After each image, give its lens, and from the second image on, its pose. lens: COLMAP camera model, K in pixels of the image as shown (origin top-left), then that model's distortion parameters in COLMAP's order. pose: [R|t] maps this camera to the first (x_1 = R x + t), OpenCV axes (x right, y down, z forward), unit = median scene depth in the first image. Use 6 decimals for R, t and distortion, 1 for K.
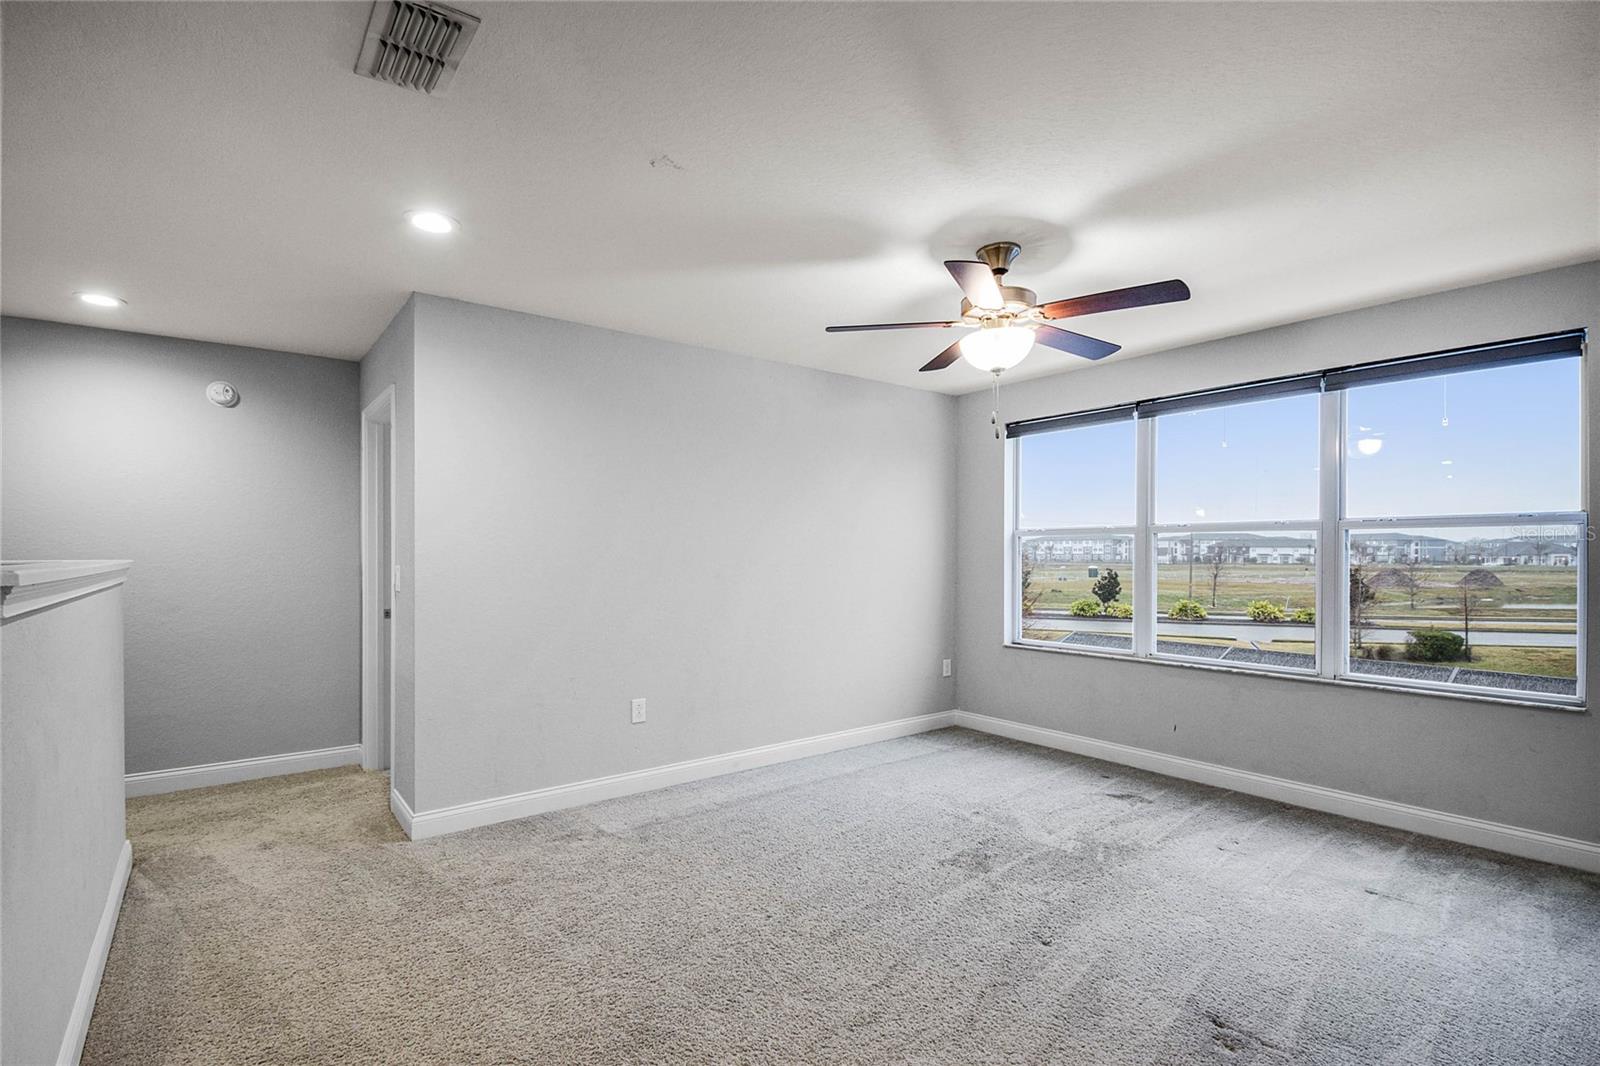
lens RADIAL K [[751.4, 0, 782.4], [0, 751.4, 538.7], [0, 0, 1]] dist [0.003236, -0.006692]
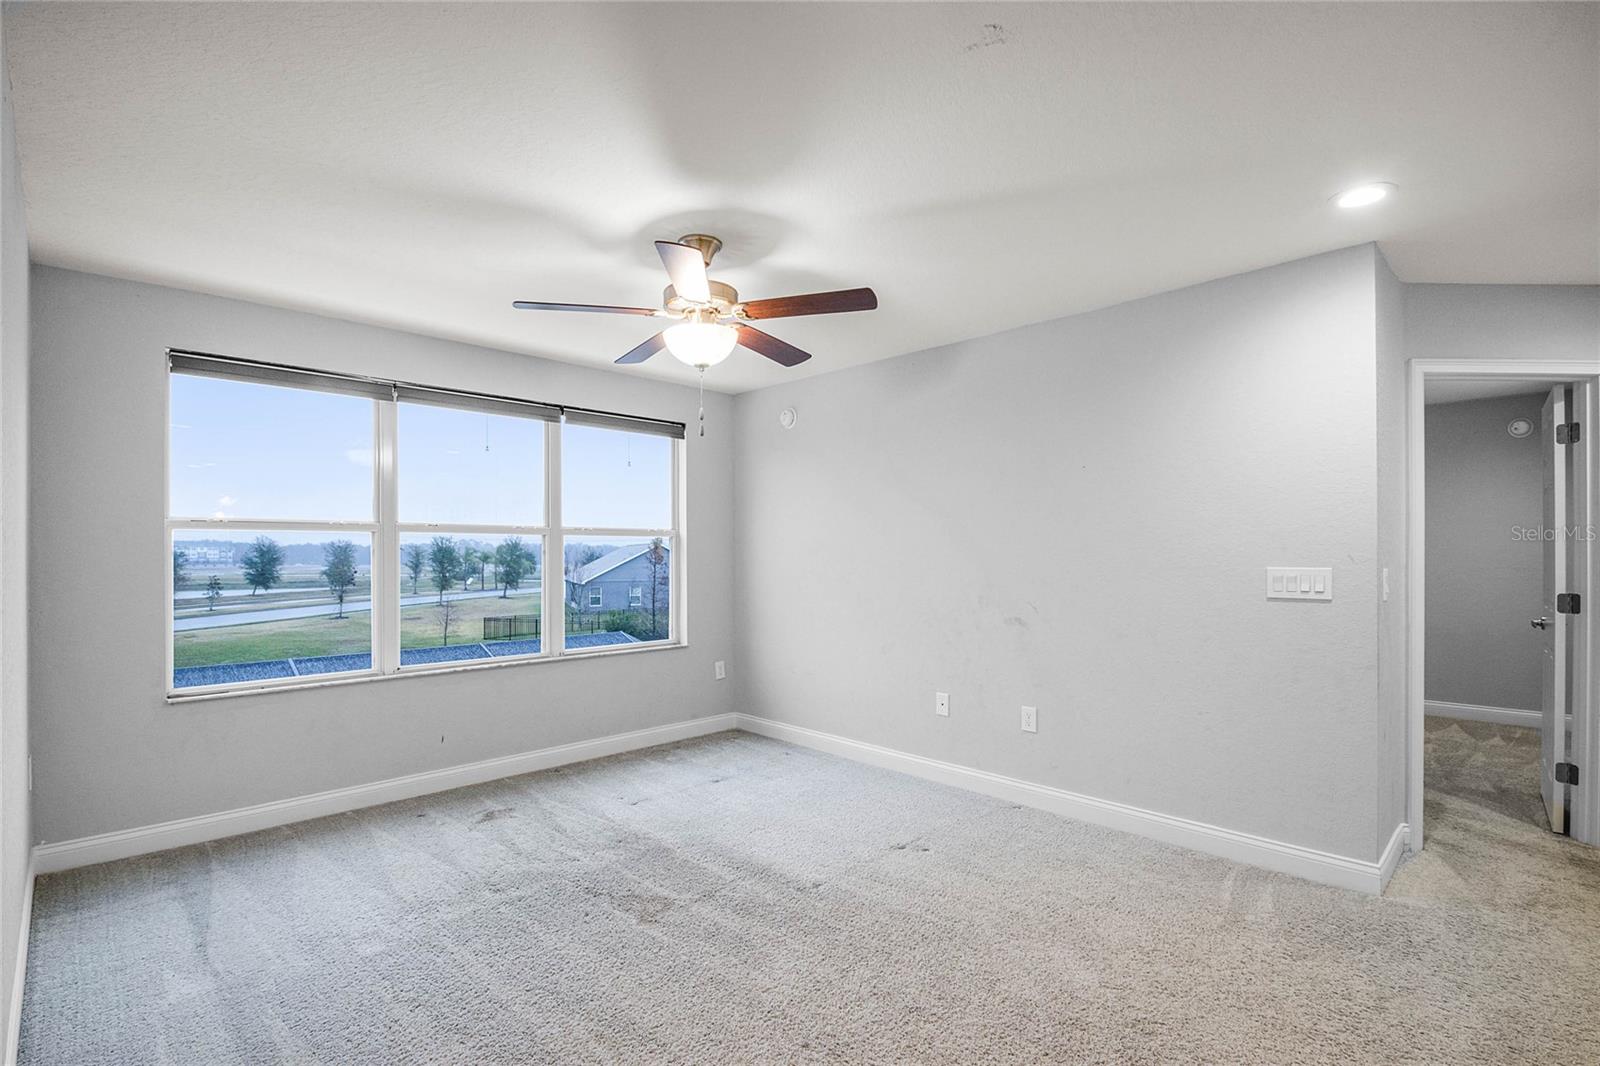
lens RADIAL K [[751.4, 0, 782.7], [0, 751.4, 546.1], [0, 0, 1]] dist [0.003236, -0.006692]
pose [[-0.122810, 0.006778, 0.992407, -0.517219], [-0.017570, 0.999805, -0.009003, 0.010748], [-0.992275, -0.018543, -0.122667, 0.764951]]
